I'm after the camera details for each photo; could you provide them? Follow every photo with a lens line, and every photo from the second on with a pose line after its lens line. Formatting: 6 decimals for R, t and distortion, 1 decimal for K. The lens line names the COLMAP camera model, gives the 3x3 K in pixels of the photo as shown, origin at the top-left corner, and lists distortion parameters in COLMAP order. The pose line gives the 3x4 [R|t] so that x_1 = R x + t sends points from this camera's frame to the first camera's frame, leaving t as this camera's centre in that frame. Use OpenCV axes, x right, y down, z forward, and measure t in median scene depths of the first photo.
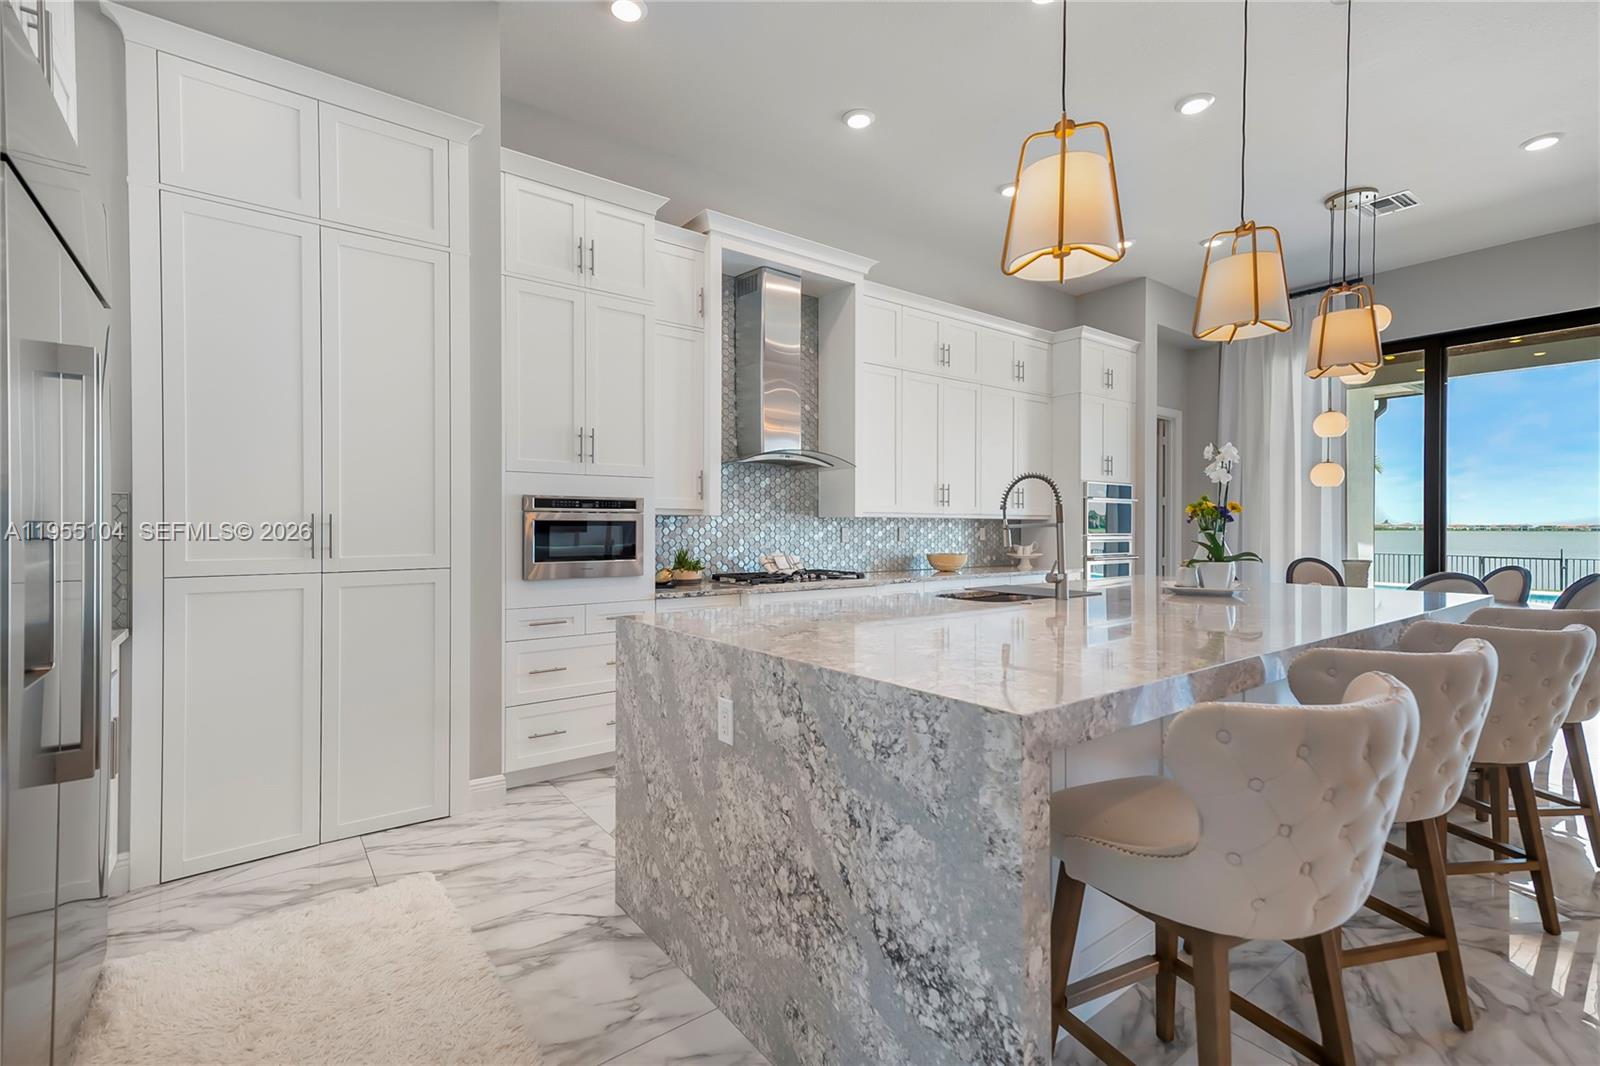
lens RADIAL K [[728.8, 0, 800.7], [0, 728.8, 523.5], [0, 0, 1]] dist [0.021701, 0.001146]
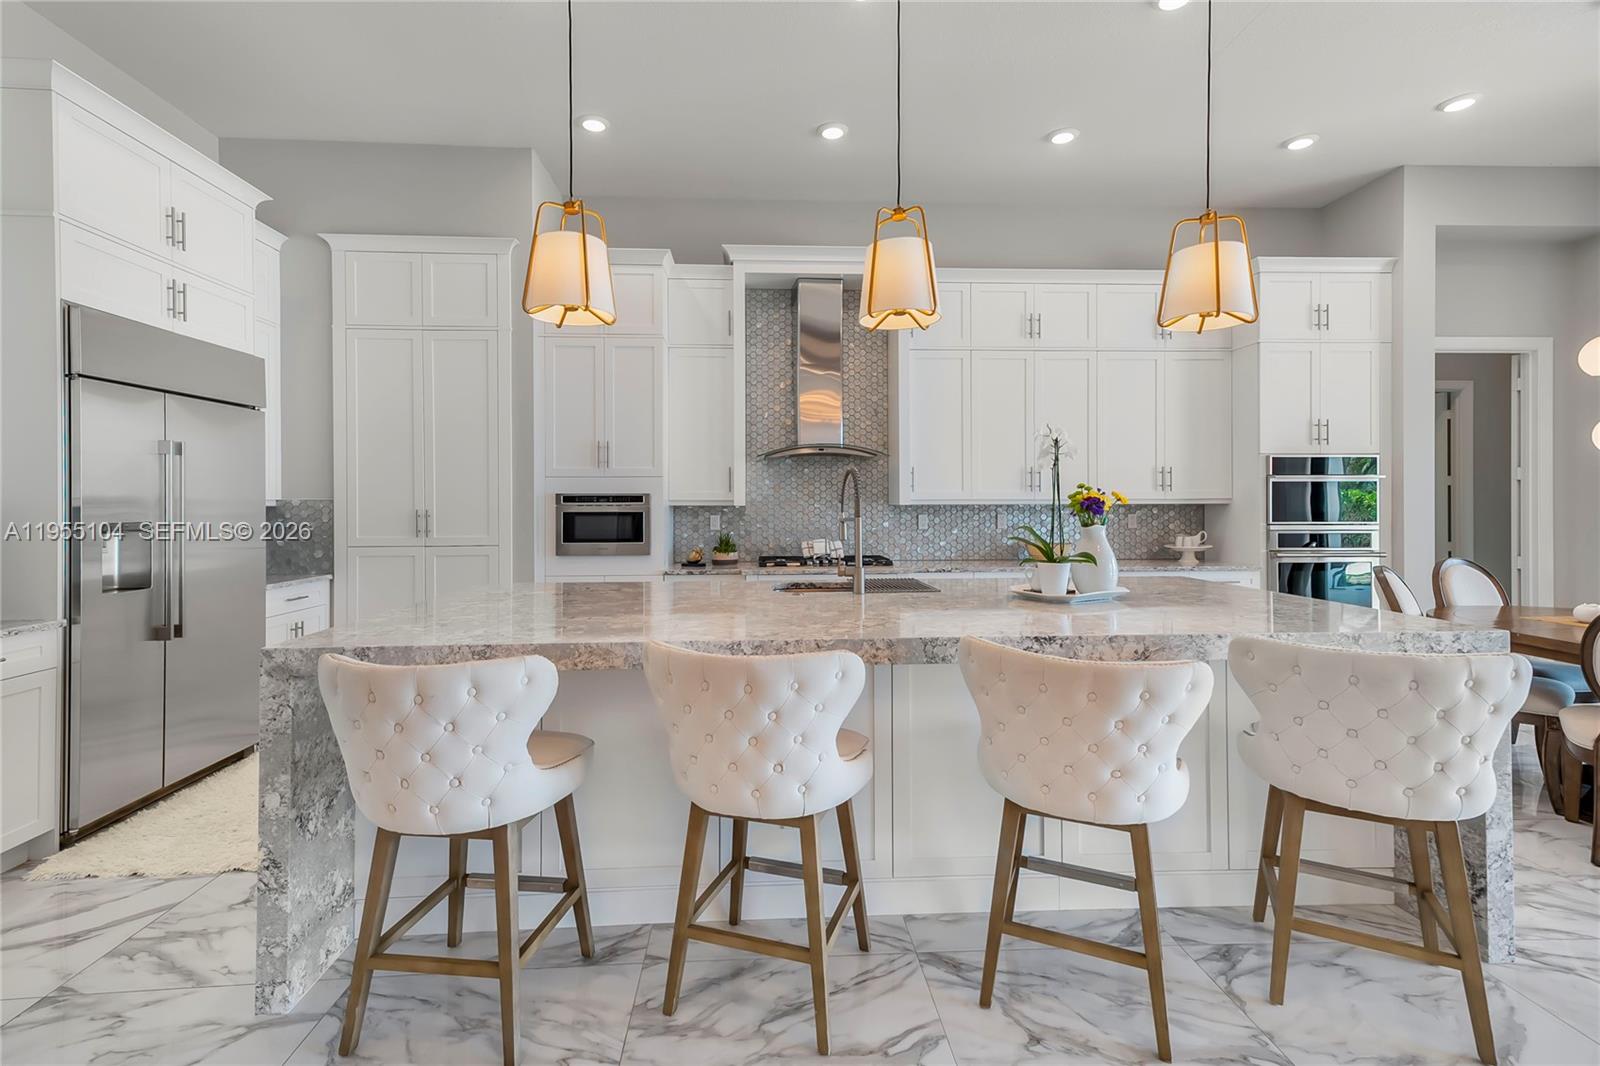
lens RADIAL K [[728.8, 0, 783.3], [0, 728.8, 508.6], [0, 0, 1]] dist [0.021701, 0.001146]
pose [[0.822840, -0.001168, -0.568271, 0.600156], [0.006839, 0.999946, 0.007848, -0.014766], [0.568231, -0.010344, 0.822804, 0.085036]]
